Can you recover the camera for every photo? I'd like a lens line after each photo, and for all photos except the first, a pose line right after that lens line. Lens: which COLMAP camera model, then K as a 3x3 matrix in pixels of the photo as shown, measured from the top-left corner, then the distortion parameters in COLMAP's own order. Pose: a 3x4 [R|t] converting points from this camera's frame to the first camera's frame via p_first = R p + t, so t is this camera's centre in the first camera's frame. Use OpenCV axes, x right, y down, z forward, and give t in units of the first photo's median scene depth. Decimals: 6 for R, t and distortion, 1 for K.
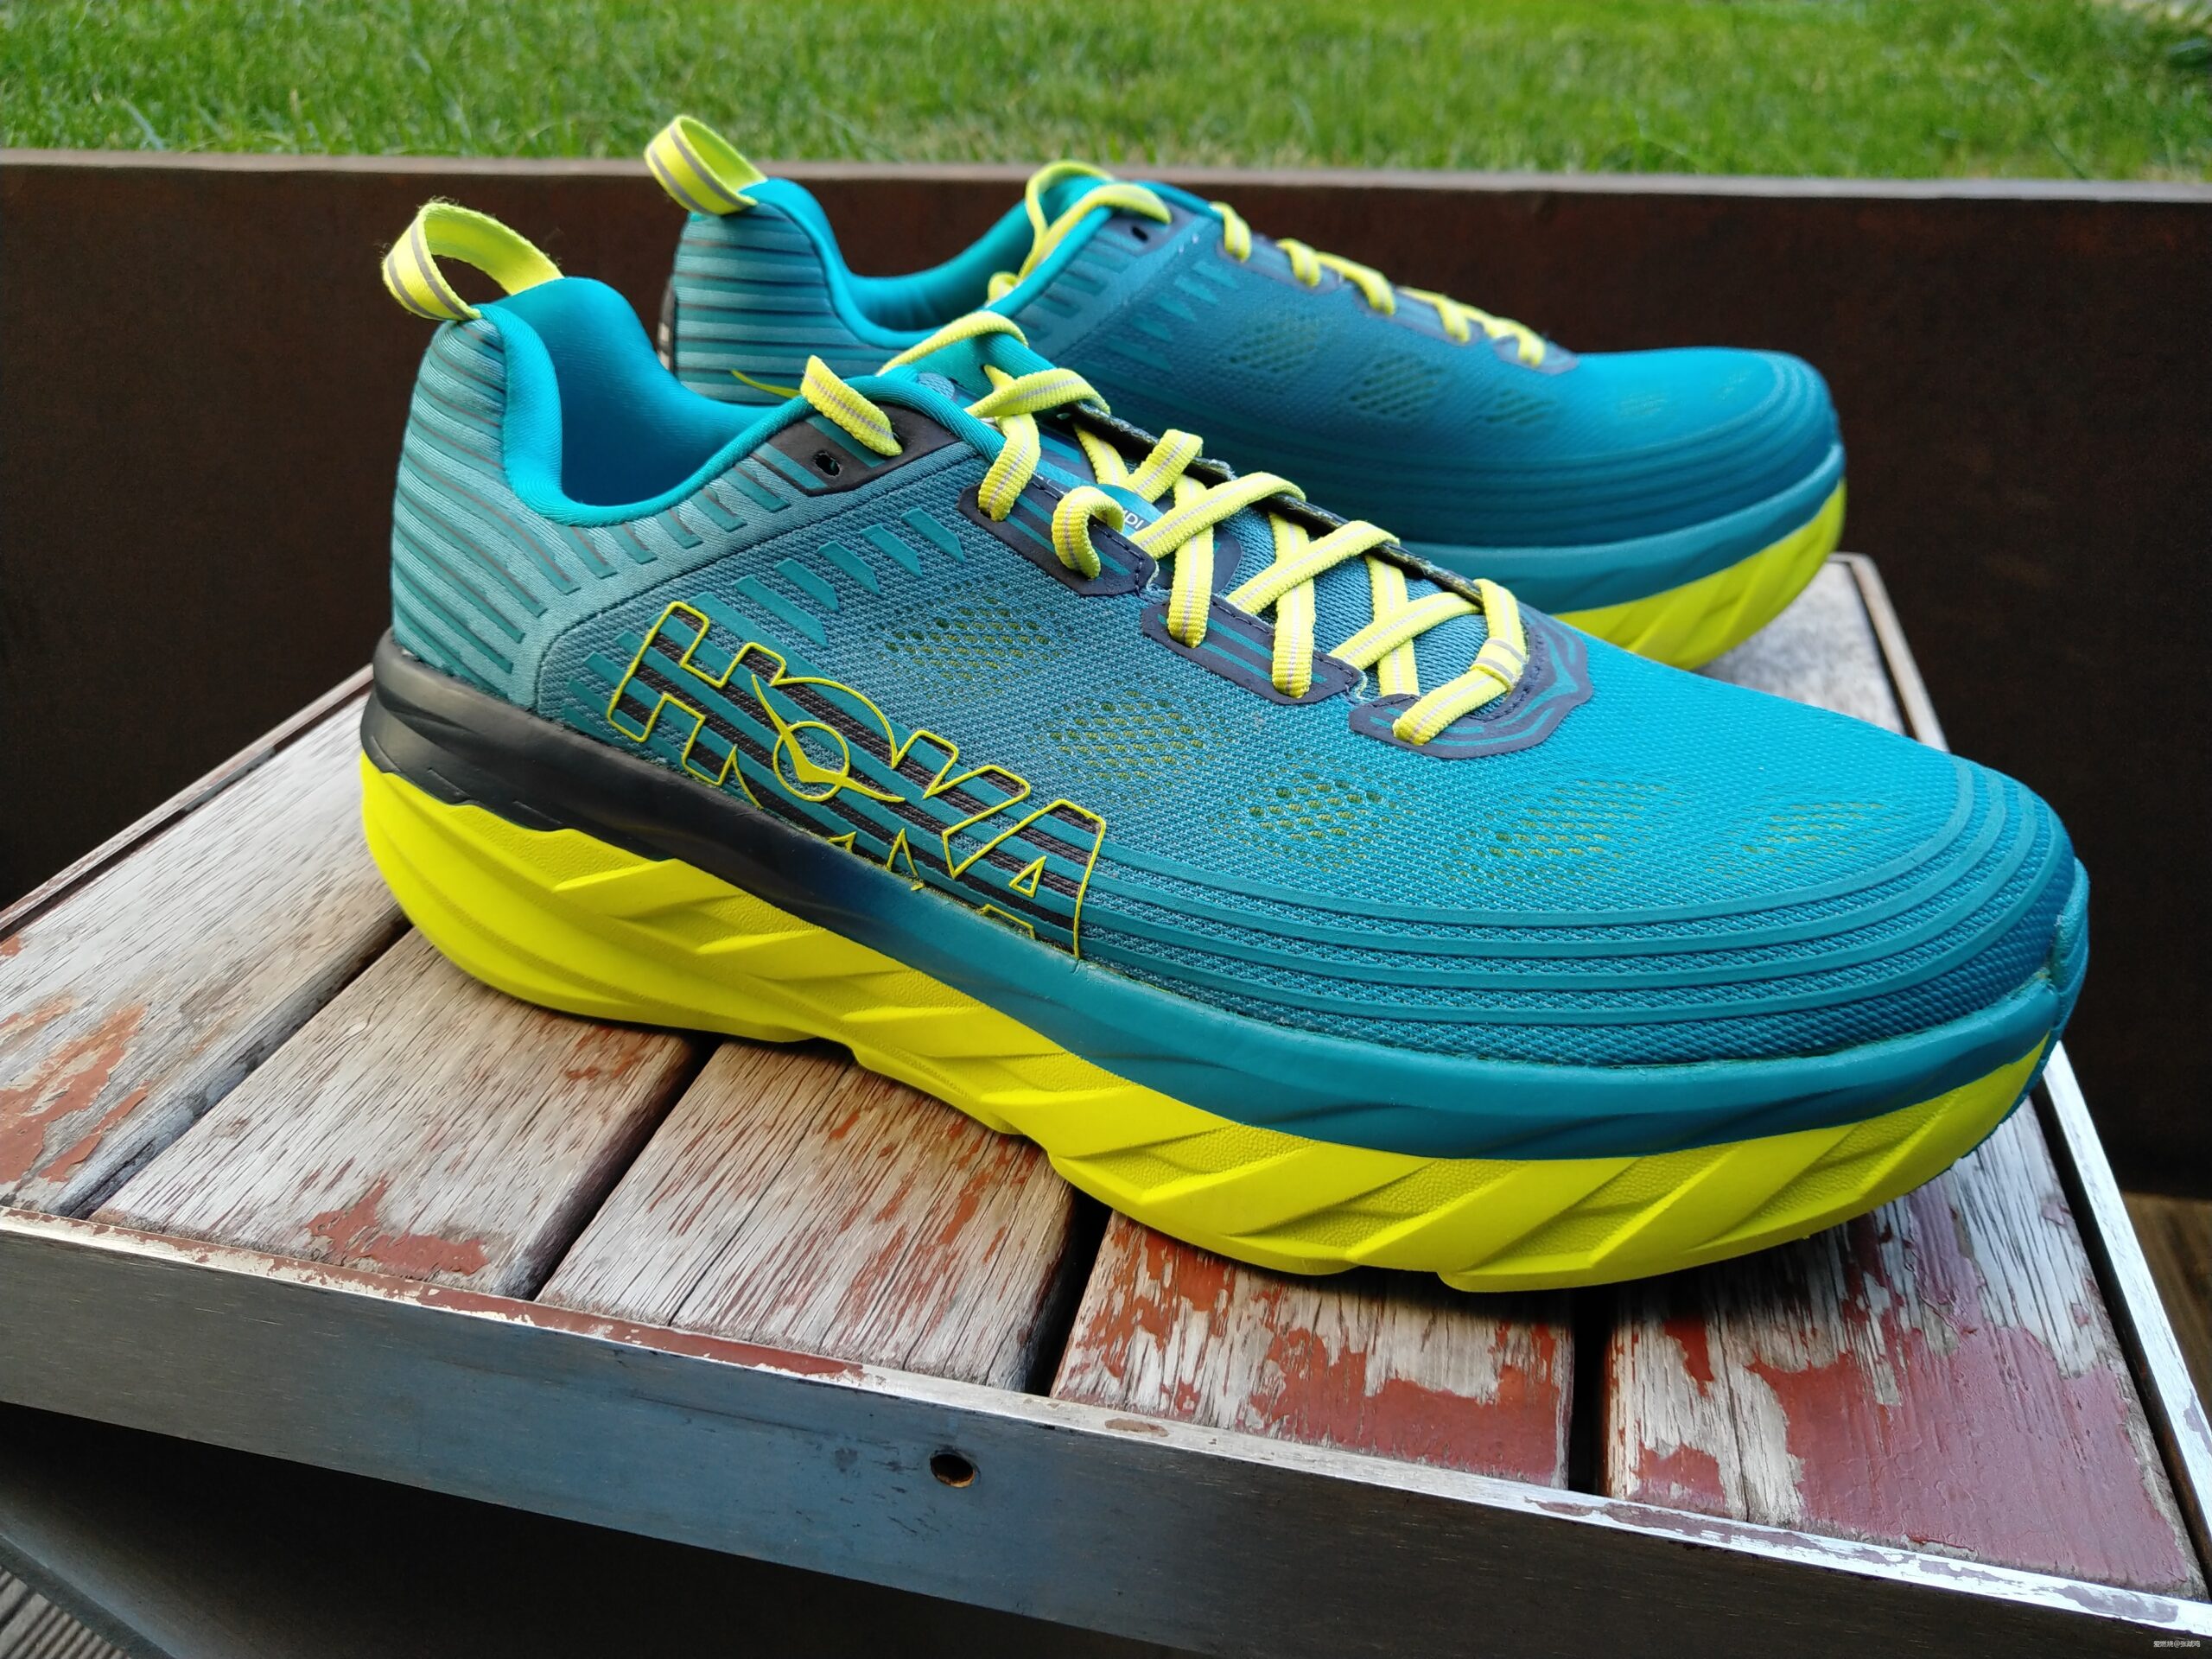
lens RADIAL K [[1830.7, 0, 1097.3], [0, 1830.7, 819.8], [0, 0, 1]] dist [-0.031416, 0.053222]
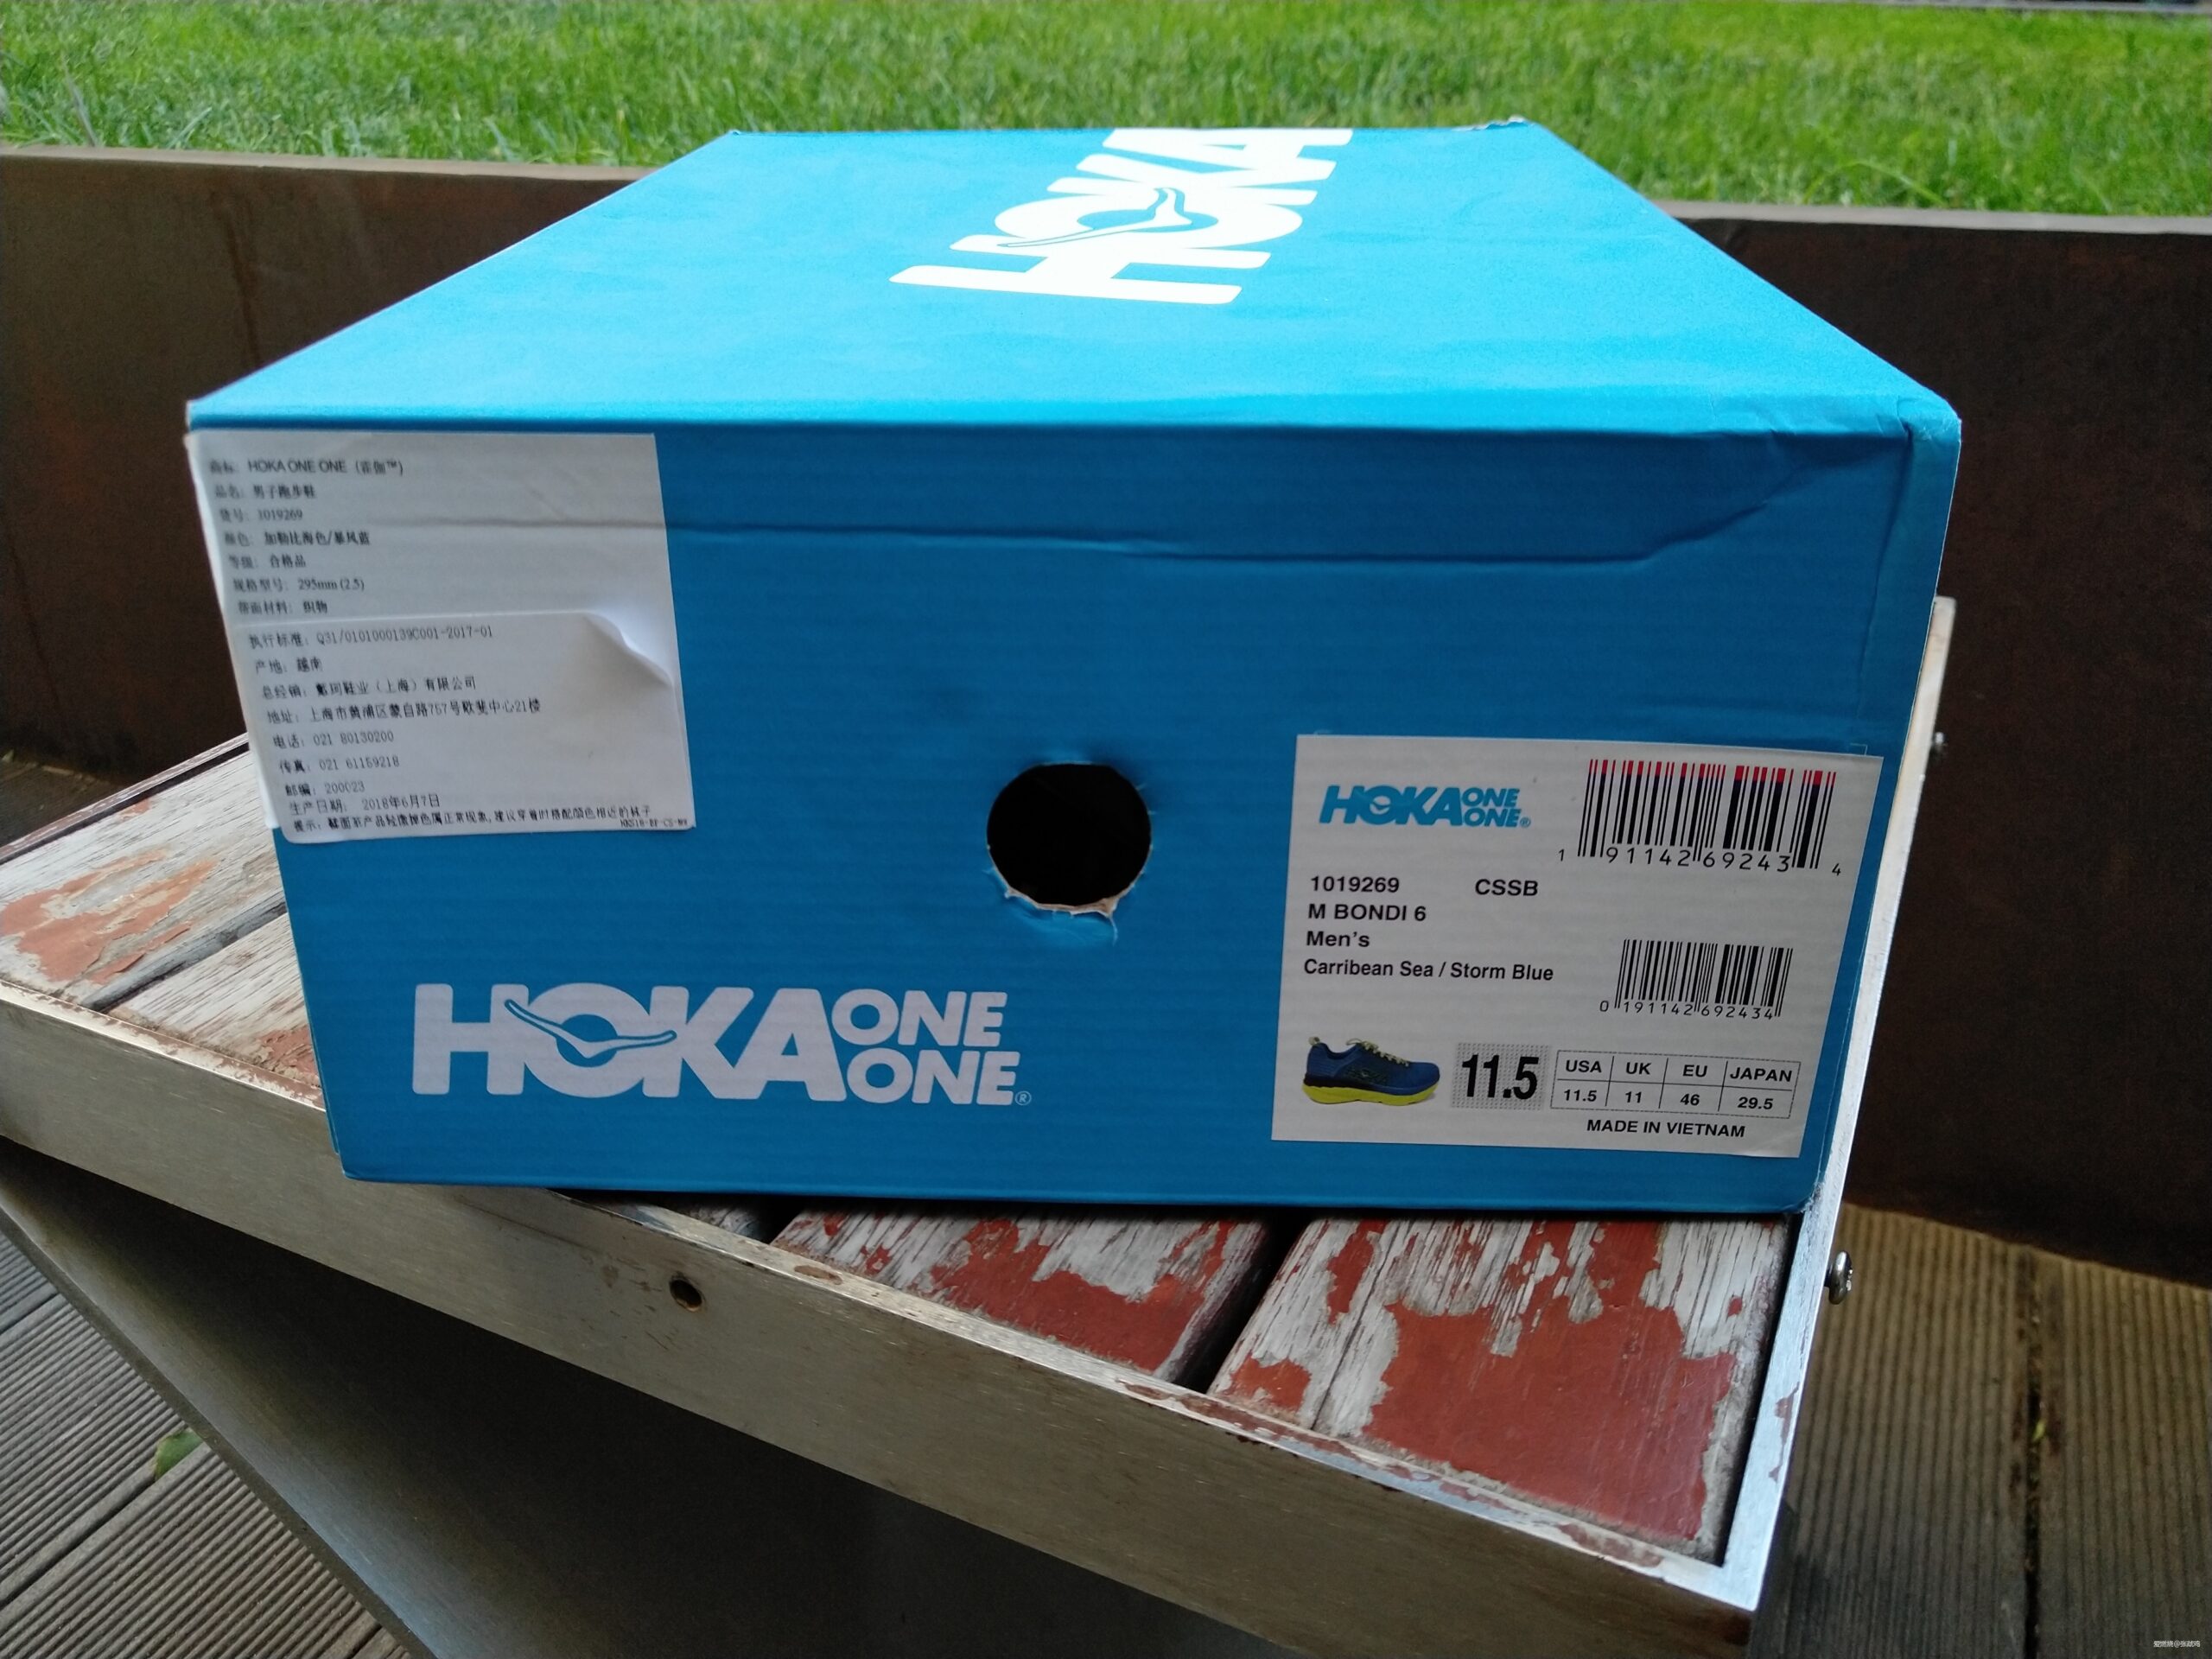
lens RADIAL K [[1830.7, 0, 1101.1], [0, 1830.7, 799.5], [0, 0, 1]] dist [-0.031416, 0.053222]
pose [[0.975917, 0.084831, -0.200971, 0.379613], [-0.088623, 0.996016, -0.009930, 0.027206], [0.199328, 0.027501, 0.979547, -0.099203]]
